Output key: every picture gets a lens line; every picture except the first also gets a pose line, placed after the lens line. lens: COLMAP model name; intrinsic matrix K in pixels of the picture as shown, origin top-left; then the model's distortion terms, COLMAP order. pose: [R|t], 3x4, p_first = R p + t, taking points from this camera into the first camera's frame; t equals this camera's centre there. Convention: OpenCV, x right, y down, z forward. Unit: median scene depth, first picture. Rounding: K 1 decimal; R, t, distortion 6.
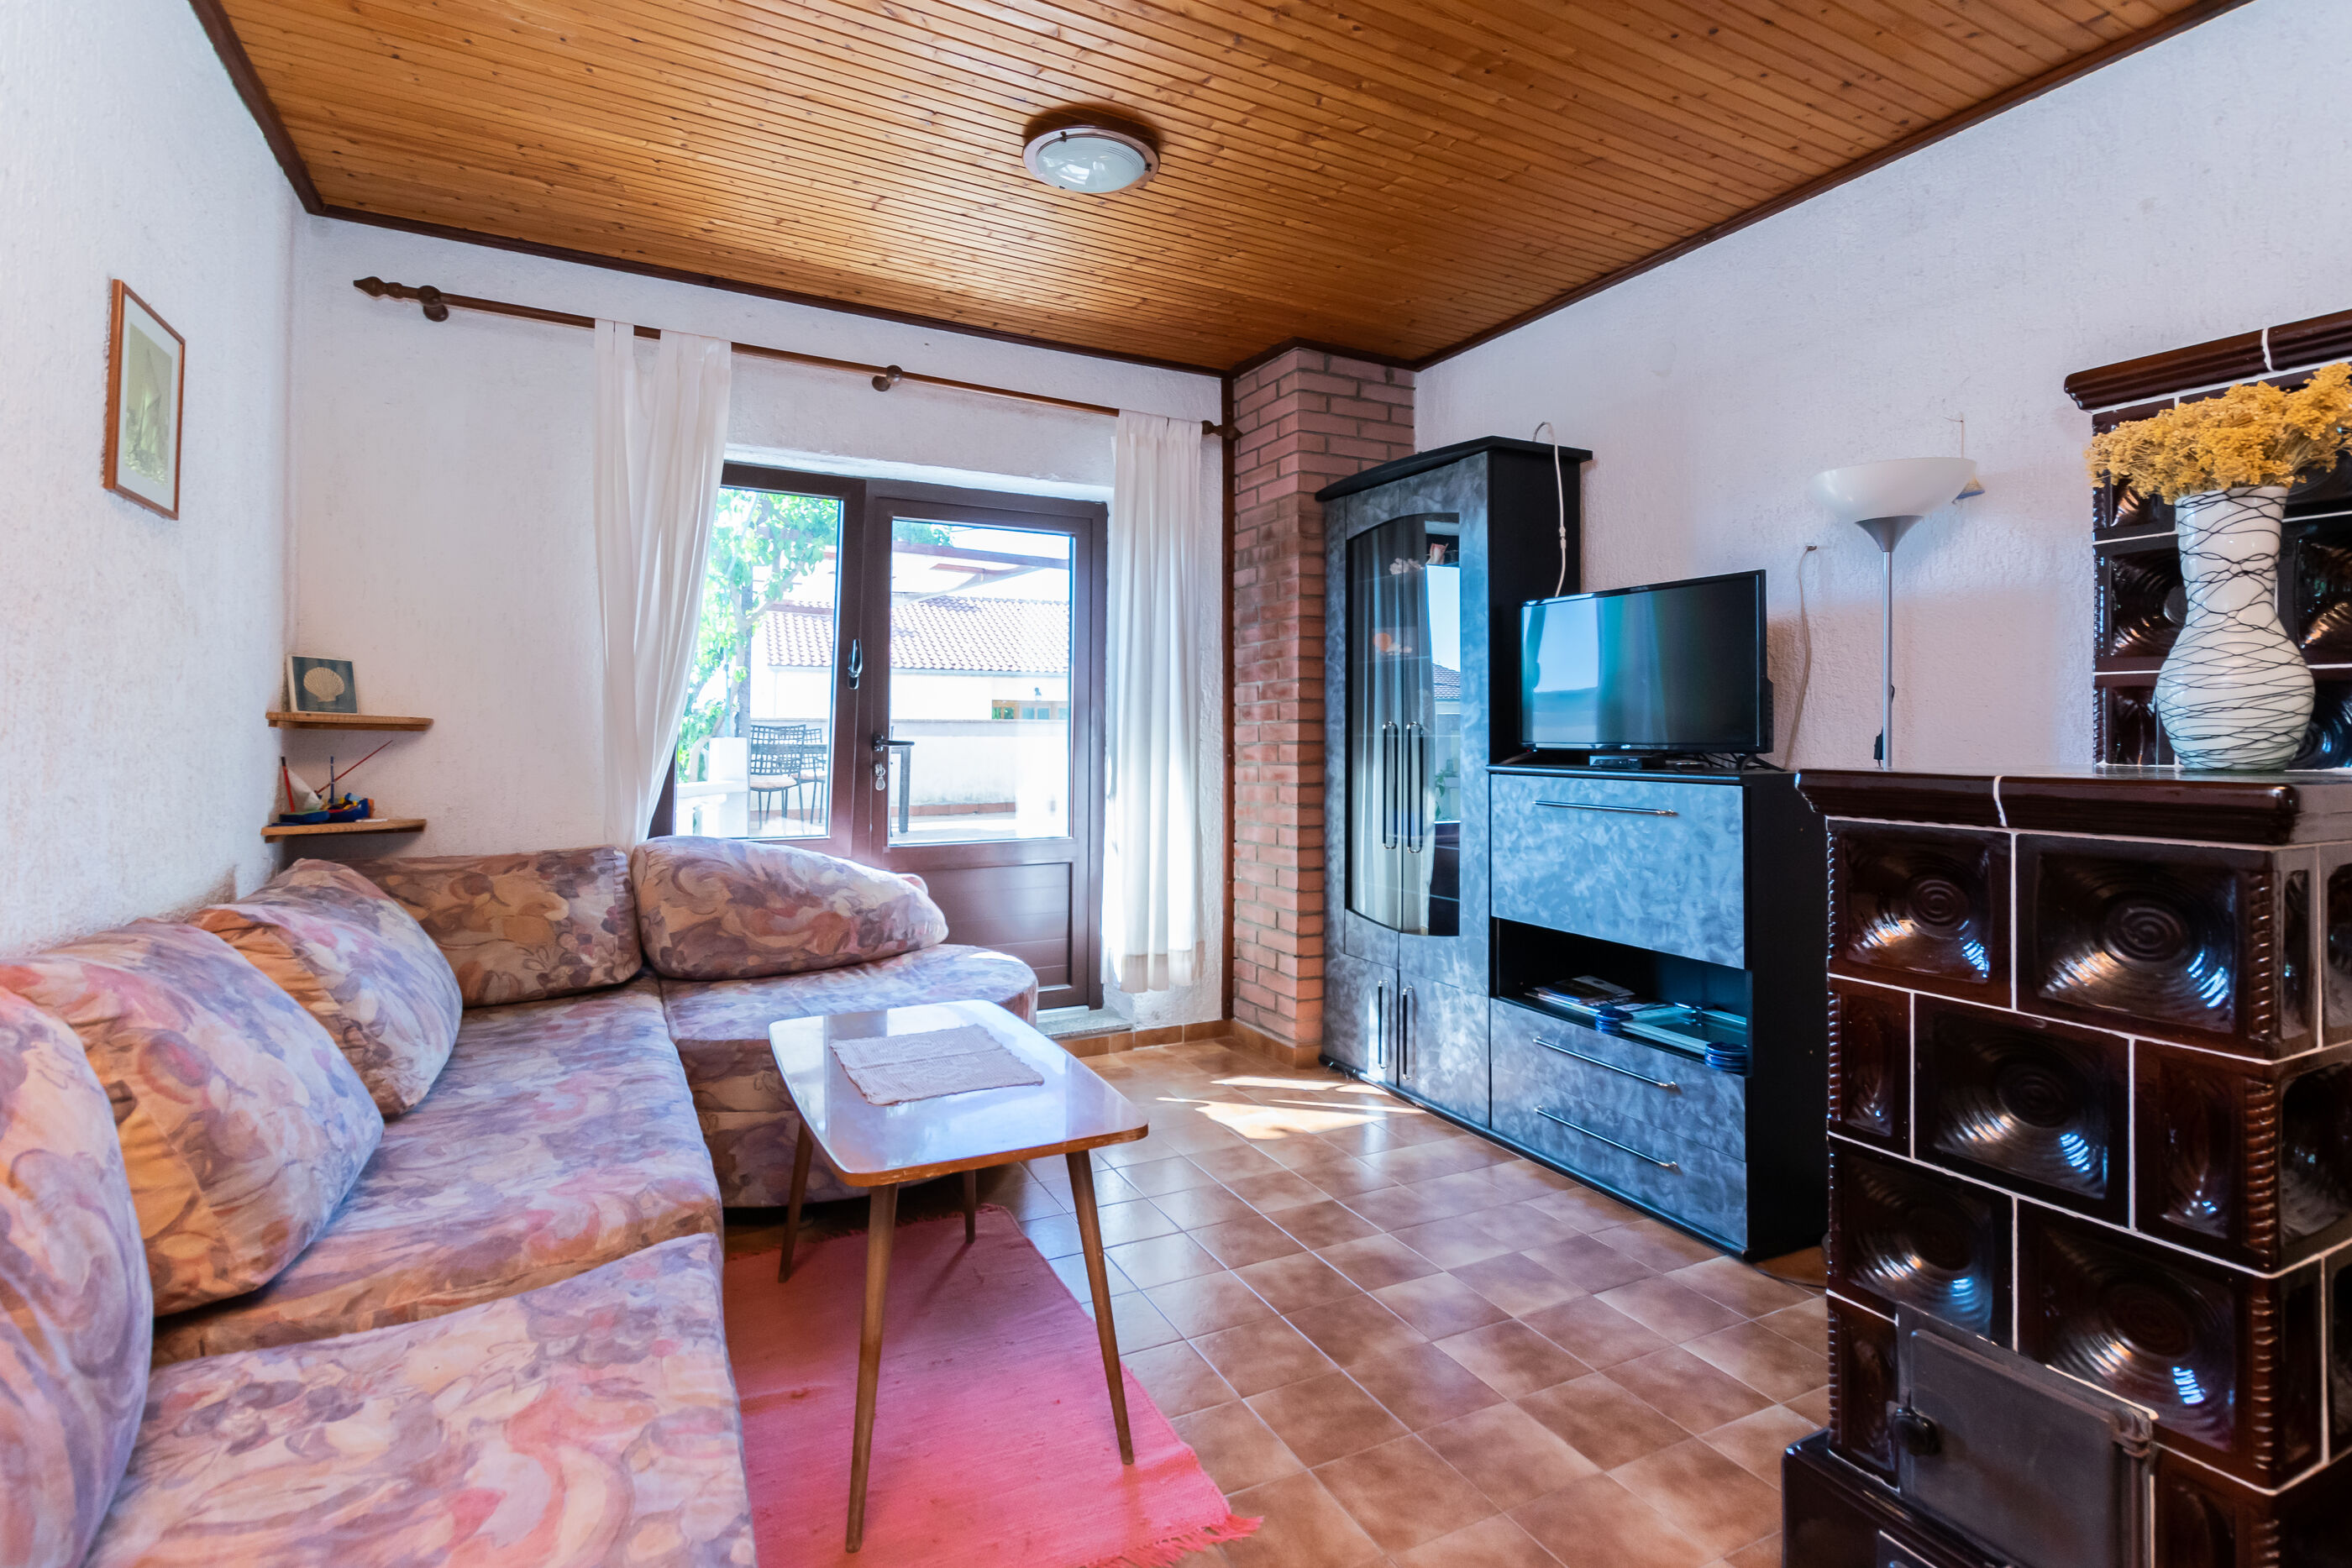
lens RADIAL K [[1020.0, 0, 1192.4], [0, 1020.0, 718.6], [0, 0, 1]] dist [0.009520, -0.003104]
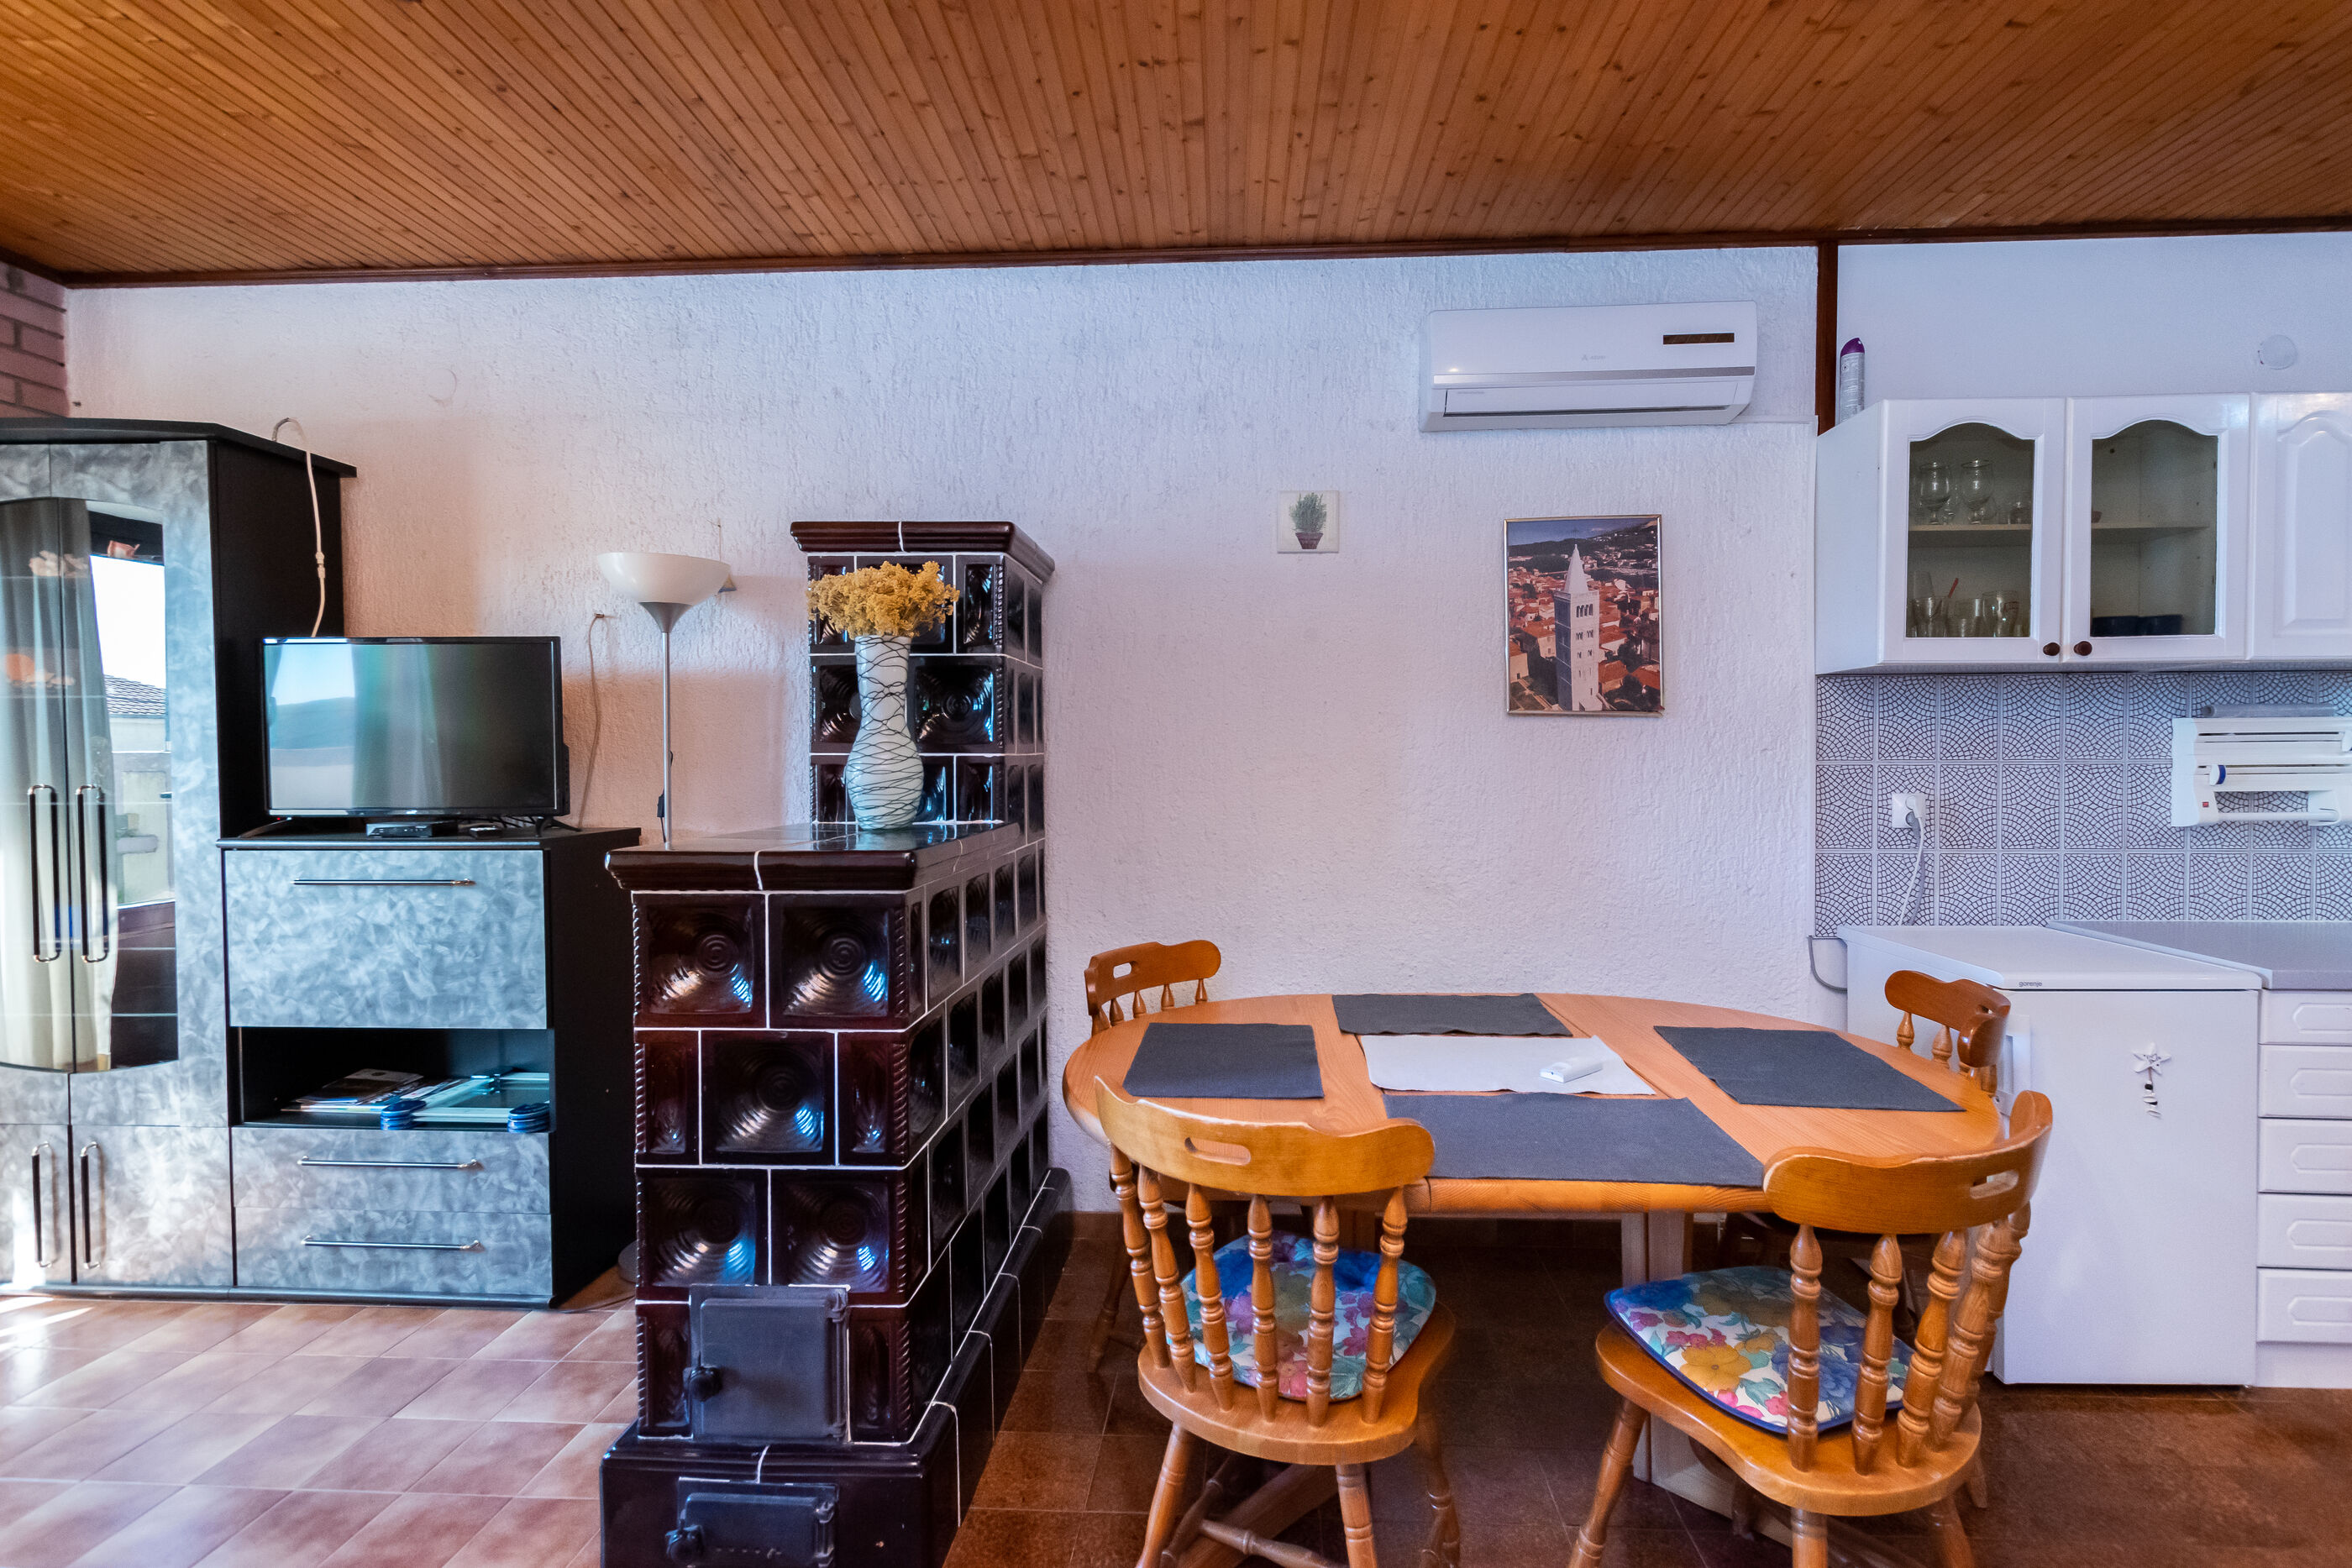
lens RADIAL K [[1091.9, 0, 1107.0], [0, 1091.9, 778.2], [0, 0, 1]] dist [0.011001, -0.005337]
pose [[0.545898, -0.028264, 0.837375, -0.054662], [-0.001451, 0.999397, 0.034679, -0.037343], [-0.837850, -0.020146, 0.545528, -0.052668]]
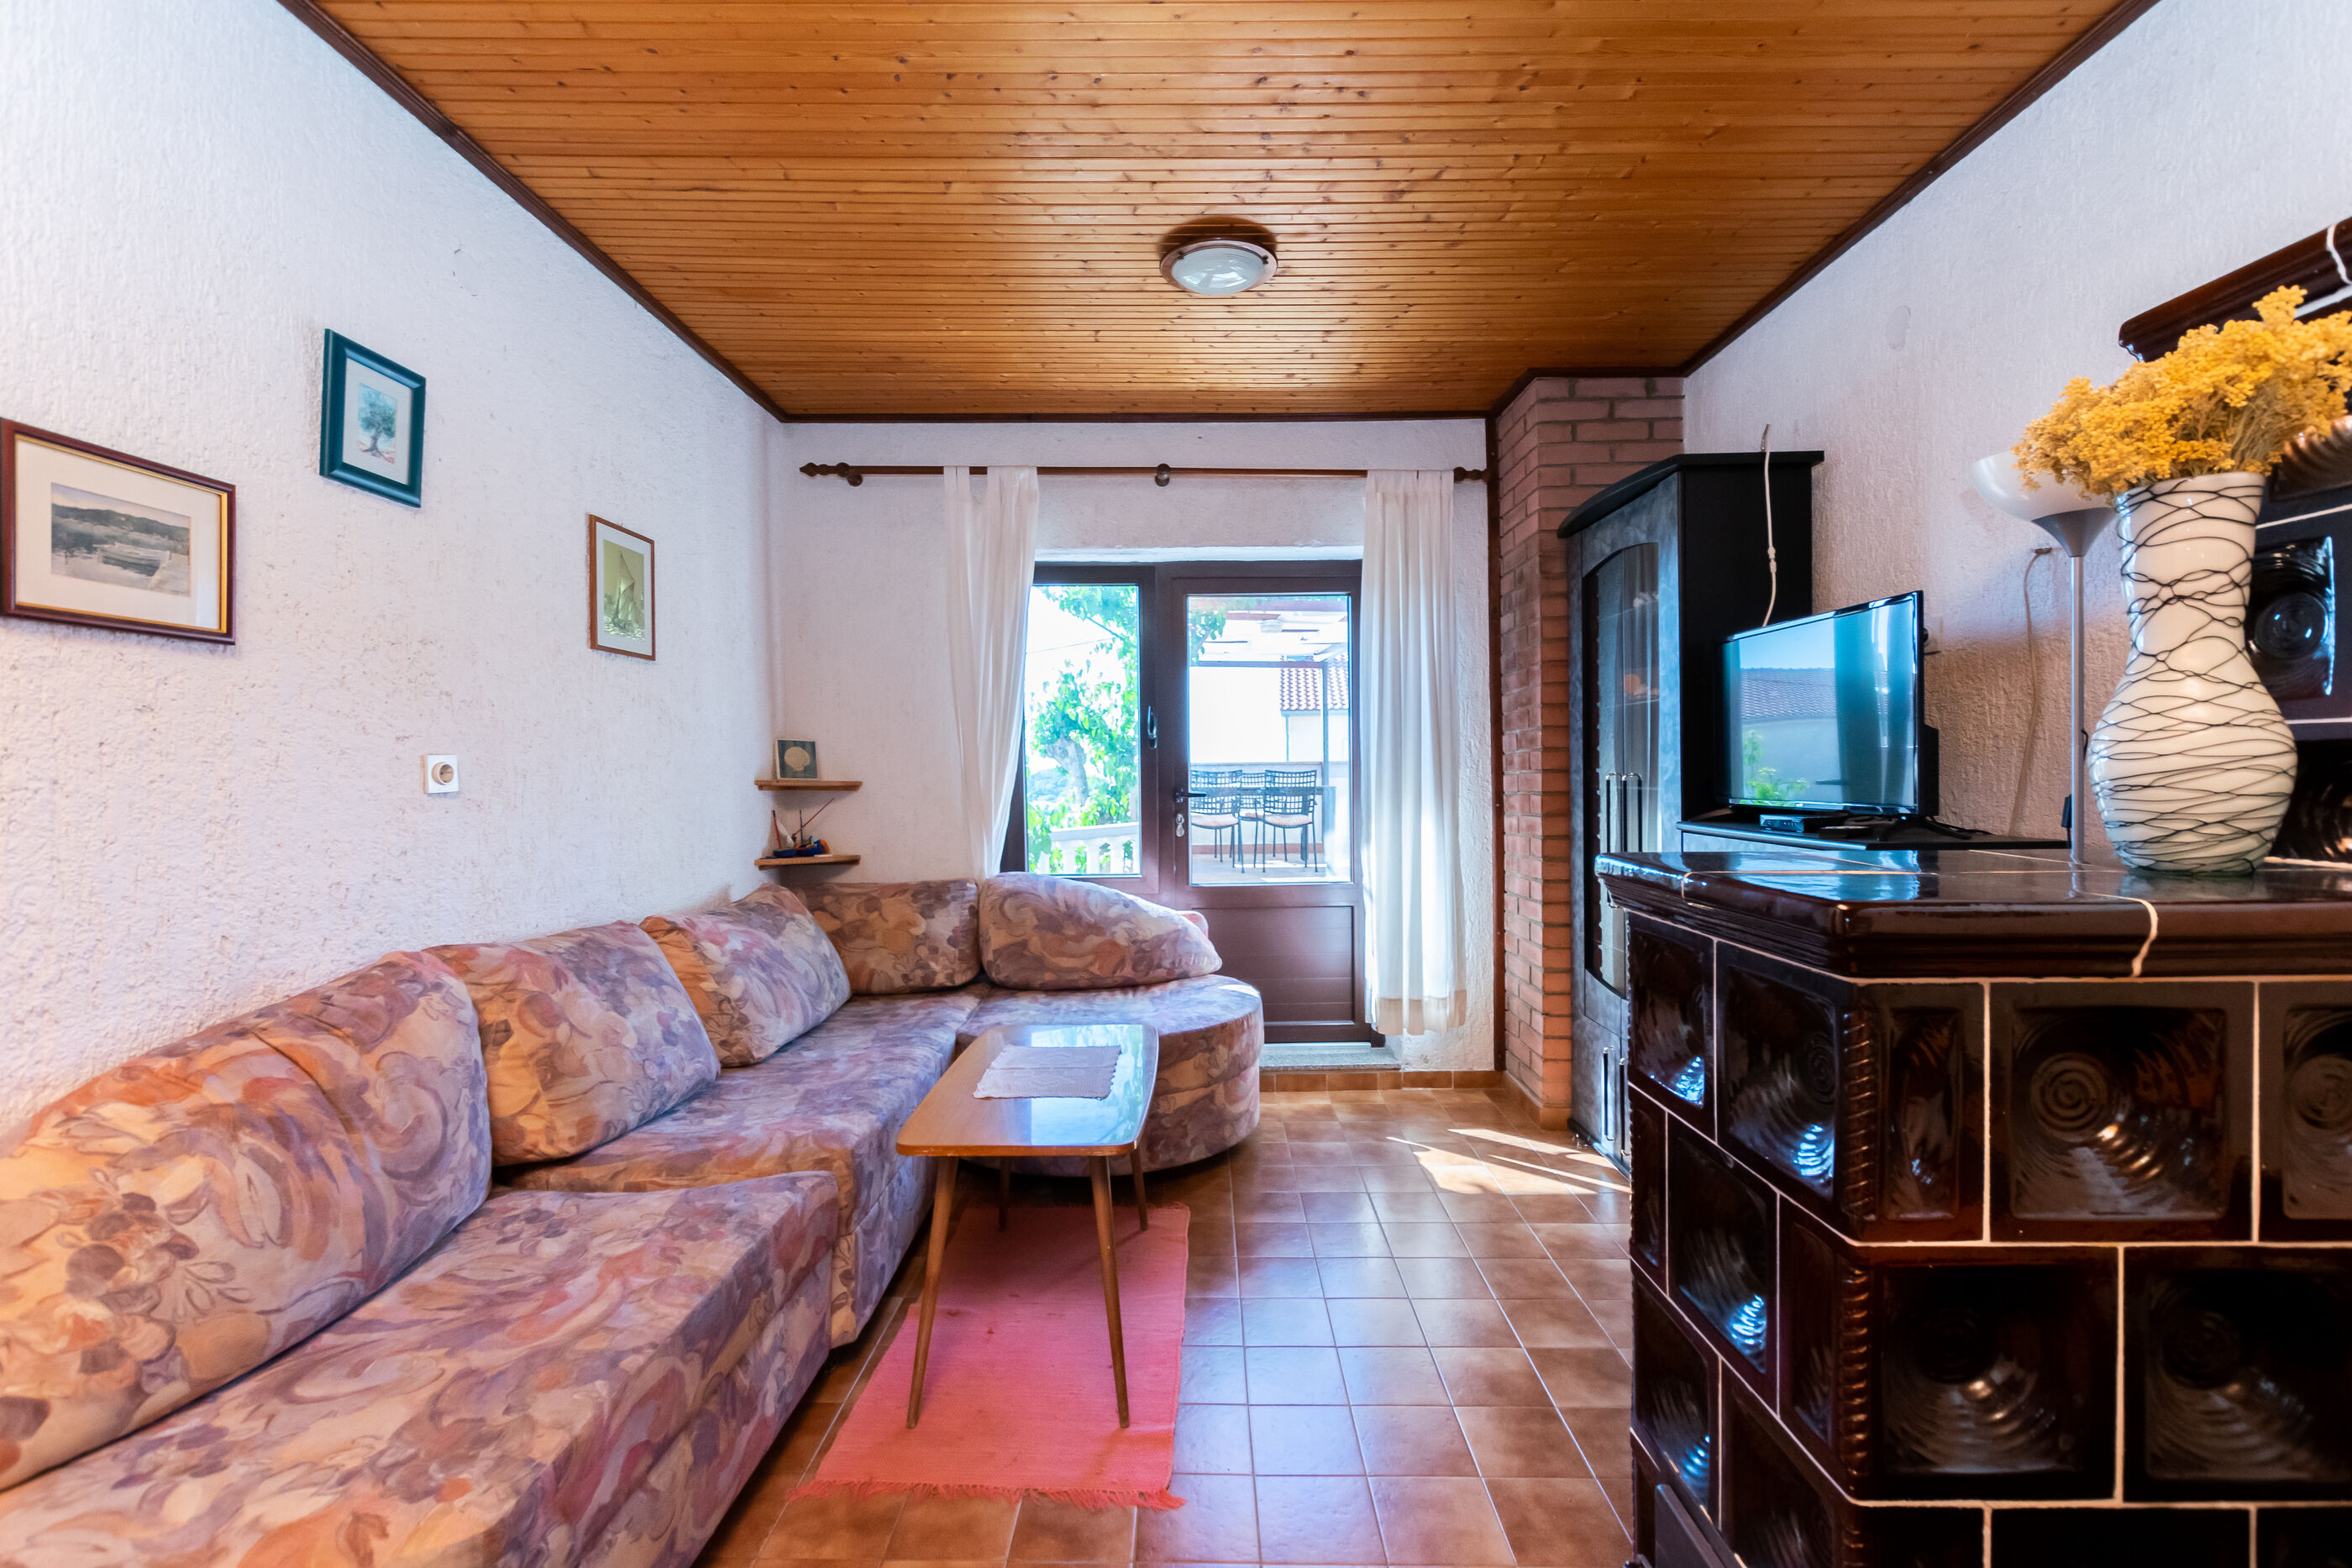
lens RADIAL K [[998.4, 0, 1212.3], [0, 998.4, 785.7], [0, 0, 1]] dist [0.003957, 0.000154]
pose [[0.895152, -0.010589, -0.445635, 0.355341], [0.024316, 0.999389, 0.025096, -0.021488], [0.445097, -0.033301, 0.894863, 0.028974]]
